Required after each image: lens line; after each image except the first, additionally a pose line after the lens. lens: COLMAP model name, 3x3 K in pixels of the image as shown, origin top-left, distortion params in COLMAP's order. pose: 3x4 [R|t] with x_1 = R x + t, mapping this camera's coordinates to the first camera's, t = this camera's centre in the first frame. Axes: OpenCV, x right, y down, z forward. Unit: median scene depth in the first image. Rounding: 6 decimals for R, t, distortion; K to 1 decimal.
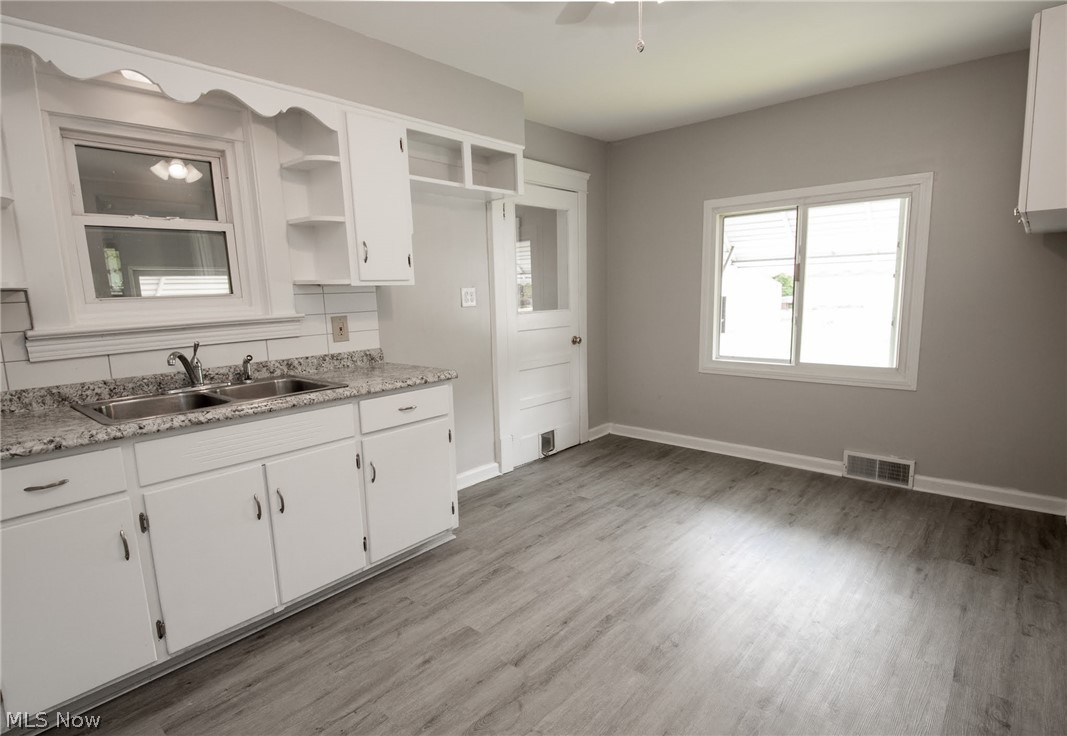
lens RADIAL K [[551.9, 0, 535.5], [0, 551.9, 373.9], [0, 0, 1]] dist [0.001317, 0.000097]
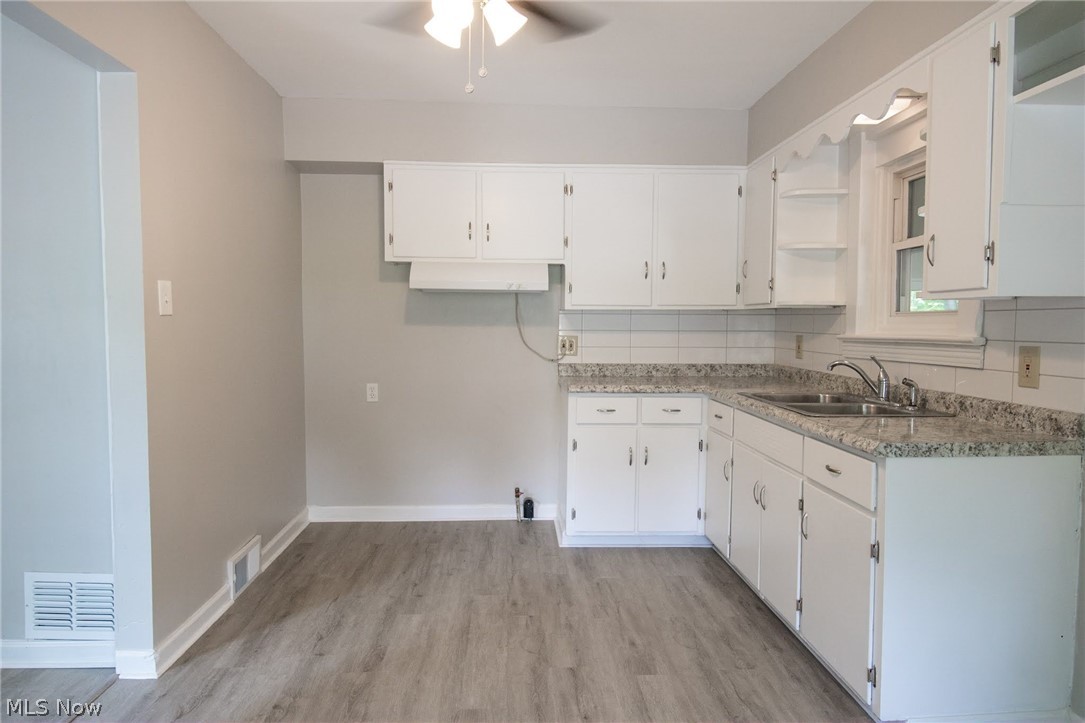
lens RADIAL K [[707.6, 0, 541.1], [0, 707.6, 363.6], [0, 0, 1]] dist [0.007189, 0.001721]
pose [[-0.730352, 0.064079, -0.680058, 0.752976], [-0.087934, 0.978486, 0.186636, -0.239792], [0.677387, 0.196110, -0.709005, 1.544047]]
